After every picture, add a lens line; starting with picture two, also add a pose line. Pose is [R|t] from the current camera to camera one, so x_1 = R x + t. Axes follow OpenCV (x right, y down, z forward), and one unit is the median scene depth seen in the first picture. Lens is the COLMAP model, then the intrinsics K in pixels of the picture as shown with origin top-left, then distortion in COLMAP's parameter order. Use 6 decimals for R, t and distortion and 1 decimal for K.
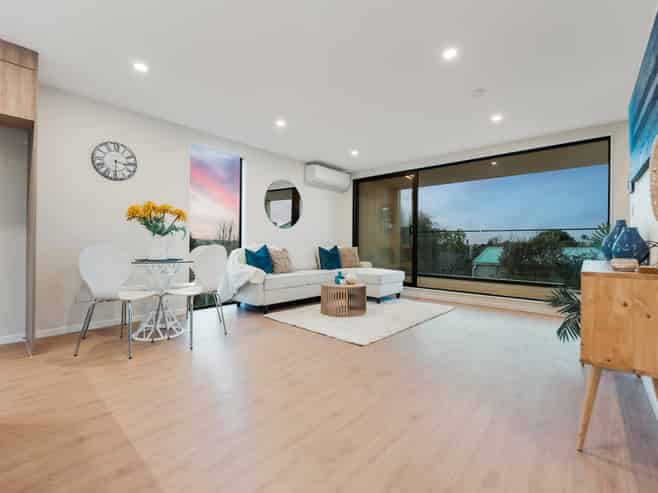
lens RADIAL K [[294.4, 0, 329.0], [0, 294.4, 246.5], [0, 0, 1]] dist [0.000919, -0.000531]
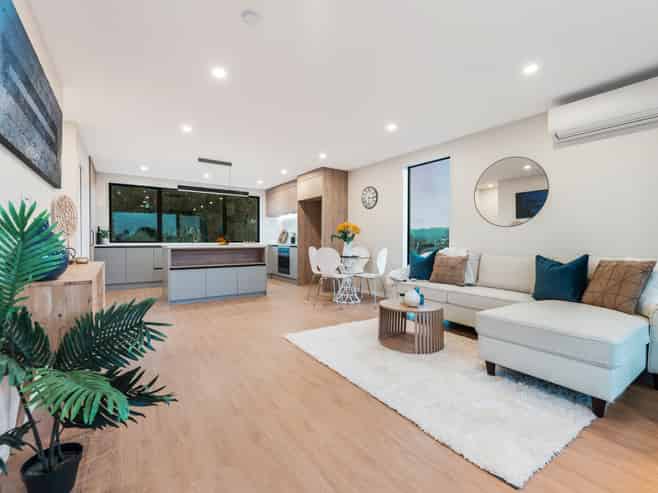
lens RADIAL K [[294.4, 0, 329.0], [0, 294.4, 246.5], [0, 0, 1]] dist [0.000919, -0.000531]
pose [[-0.233518, 0.009436, -0.972307, 0.877686], [-0.014687, 0.999805, 0.013231, -0.025510], [0.972242, 0.017370, -0.233334, 1.060893]]
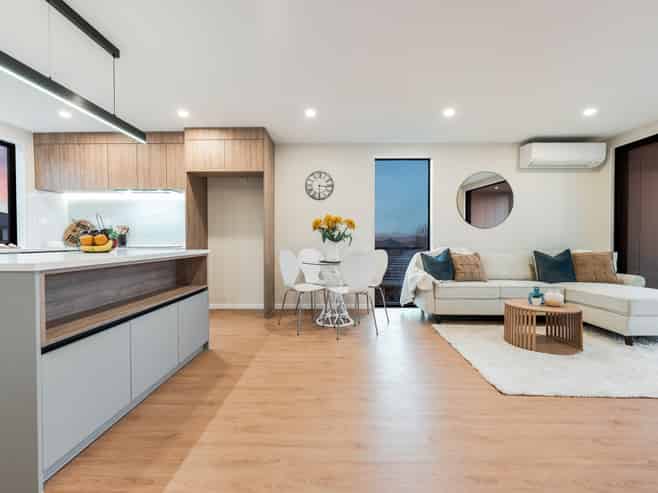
lens RADIAL K [[294.4, 0, 329.0], [0, 294.4, 246.5], [0, 0, 1]] dist [0.000919, -0.000531]
pose [[0.652644, 0.004833, -0.757650, 0.279175], [-0.000587, 0.999983, 0.005873, -0.020563], [0.757665, -0.003388, 0.652635, 0.150217]]
